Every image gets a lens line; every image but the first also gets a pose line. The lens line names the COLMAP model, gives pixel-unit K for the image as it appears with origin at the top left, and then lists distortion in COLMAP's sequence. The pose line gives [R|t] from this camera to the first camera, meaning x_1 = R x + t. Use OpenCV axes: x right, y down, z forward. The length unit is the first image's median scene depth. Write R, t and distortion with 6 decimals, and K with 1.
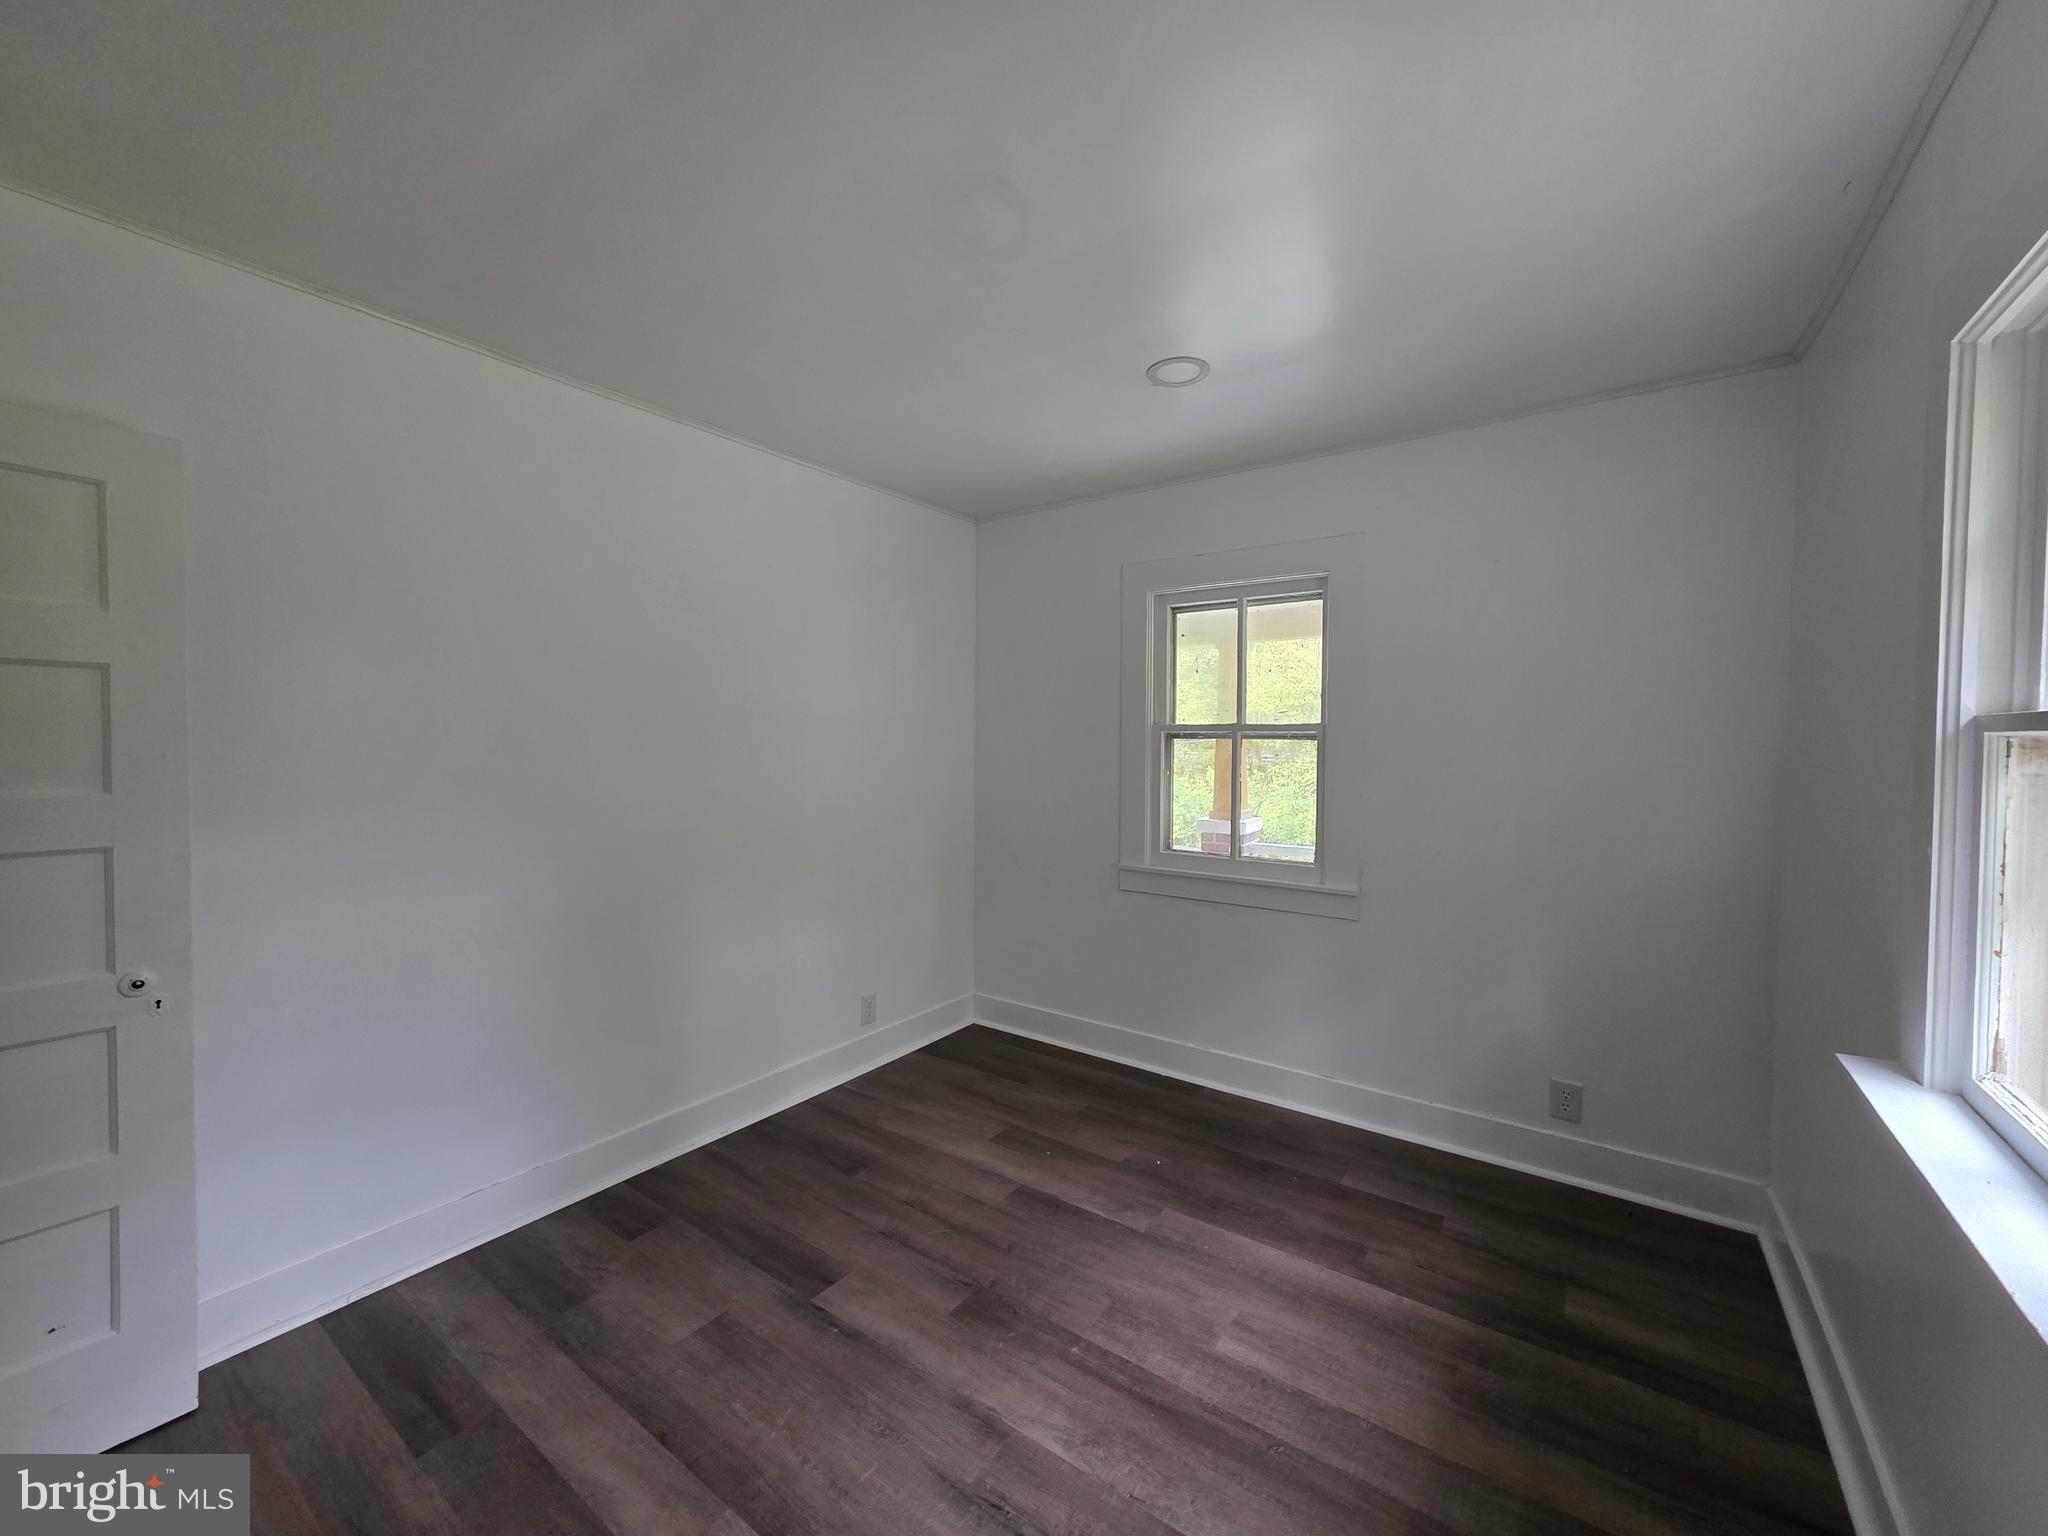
lens RADIAL K [[795.9, 0, 922.8], [0, 795.9, 774.6], [0, 0, 1]] dist [0.005951, -0.001526]
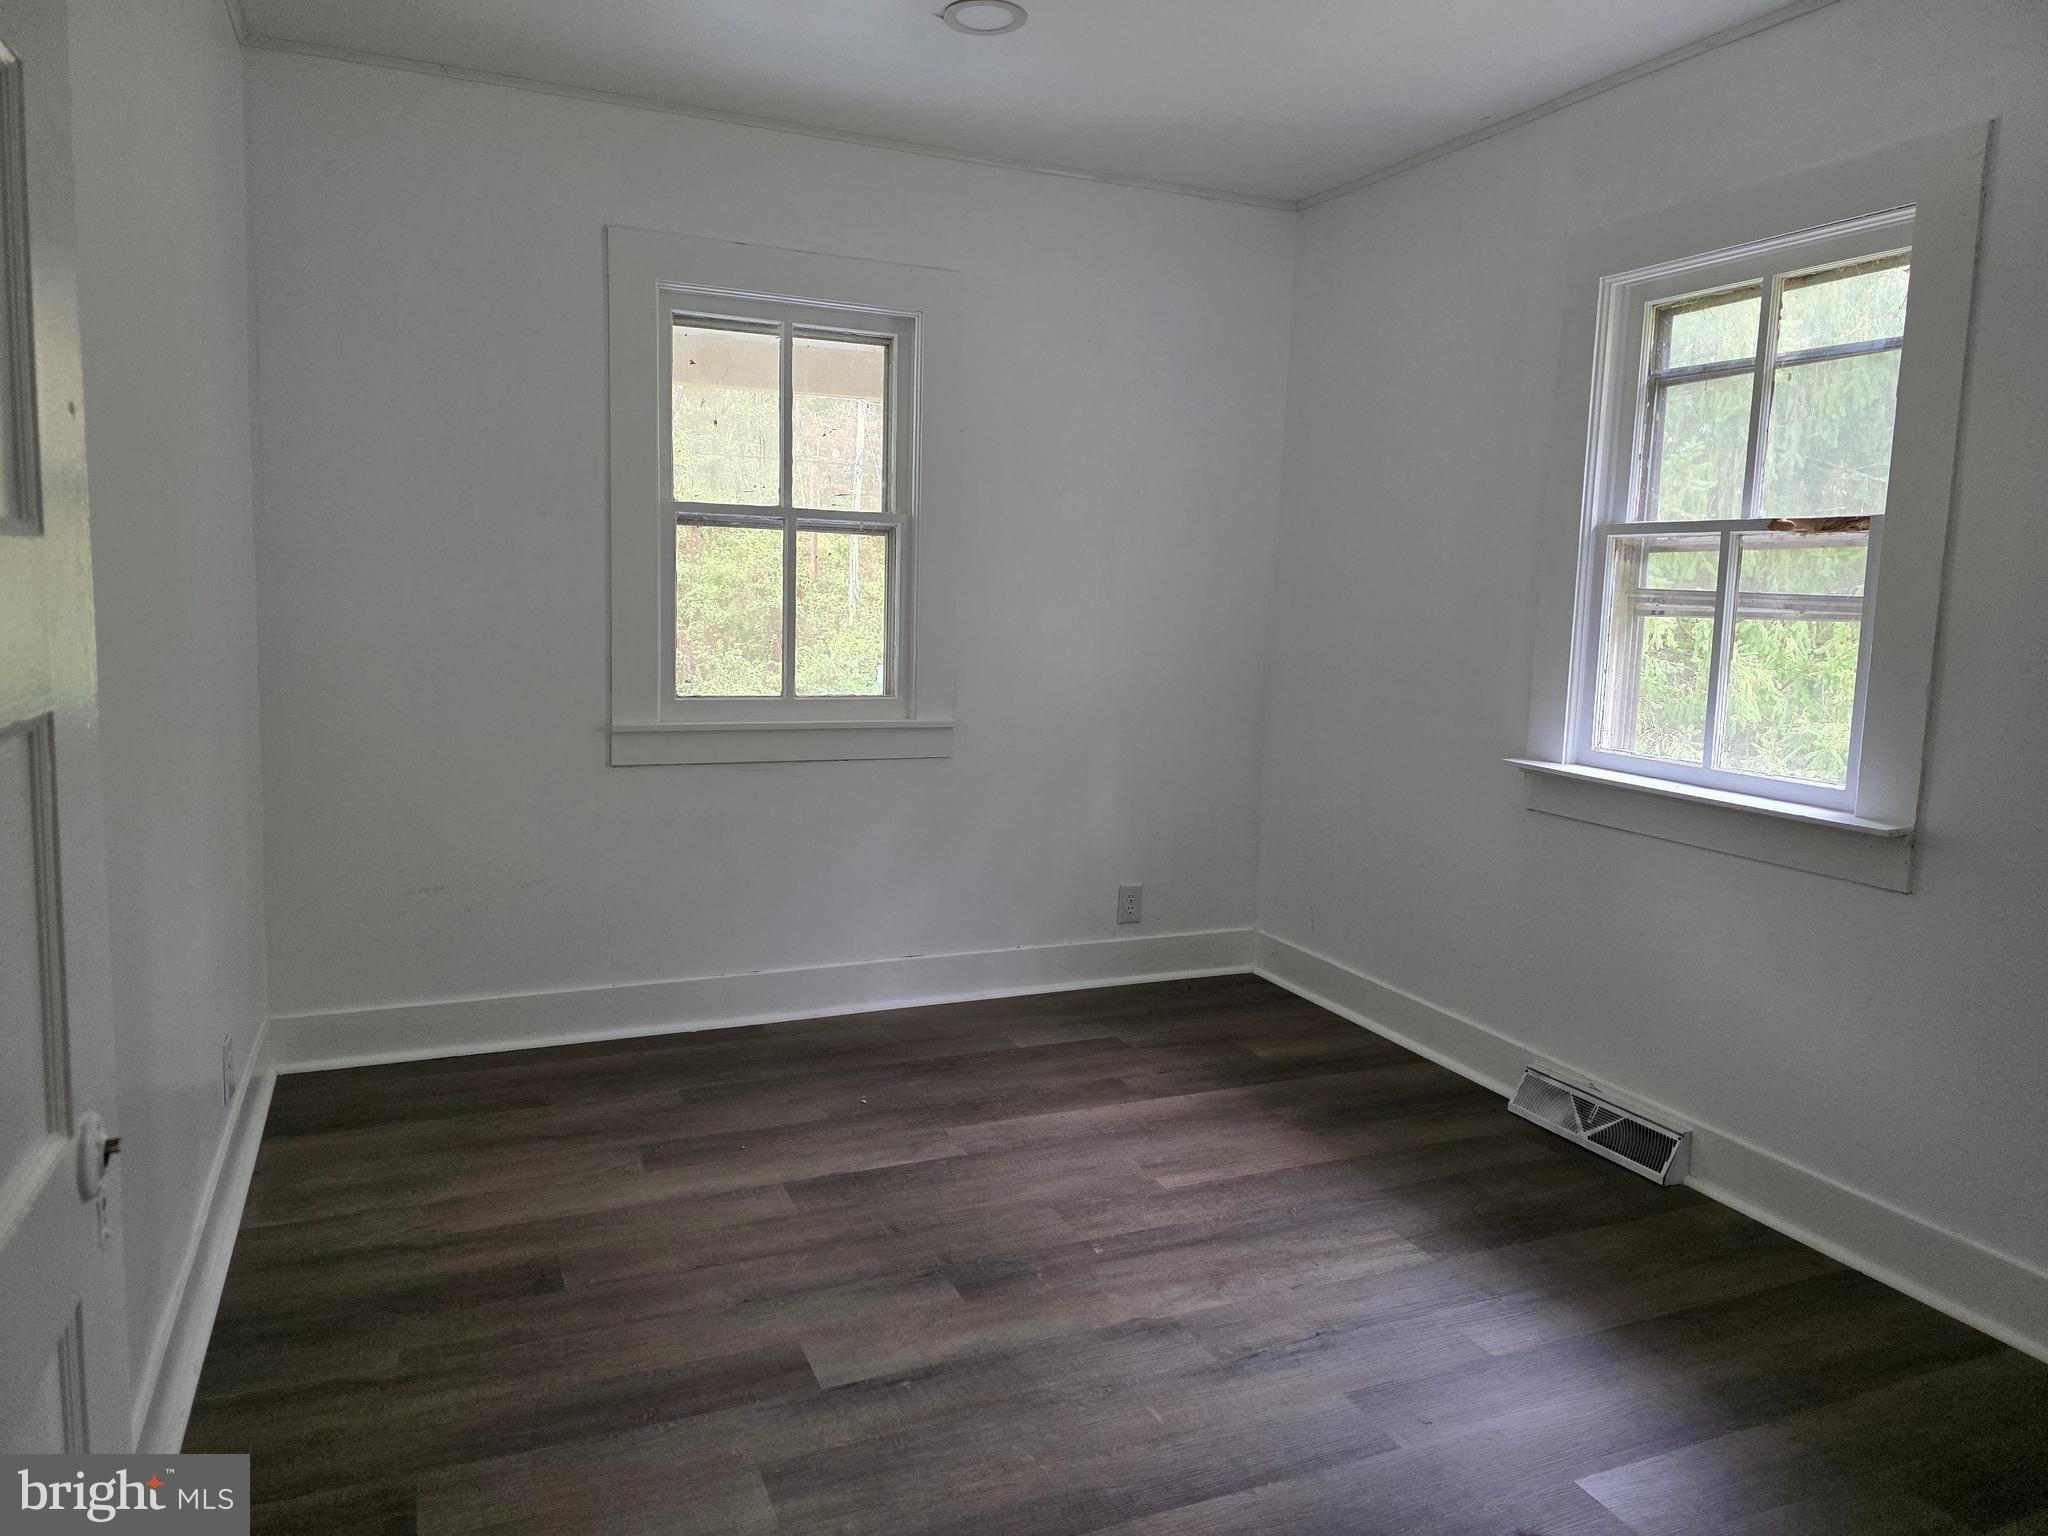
lens RADIAL K [[1378.7, 0, 1027.0], [0, 1378.7, 758.3], [0, 0, 1]] dist [0.063755, -0.059933]
pose [[0.503288, -0.102530, 0.858014, -0.780906], [0.010916, 0.993611, 0.112330, 0.030049], [-0.864050, -0.047168, 0.501192, 0.265263]]
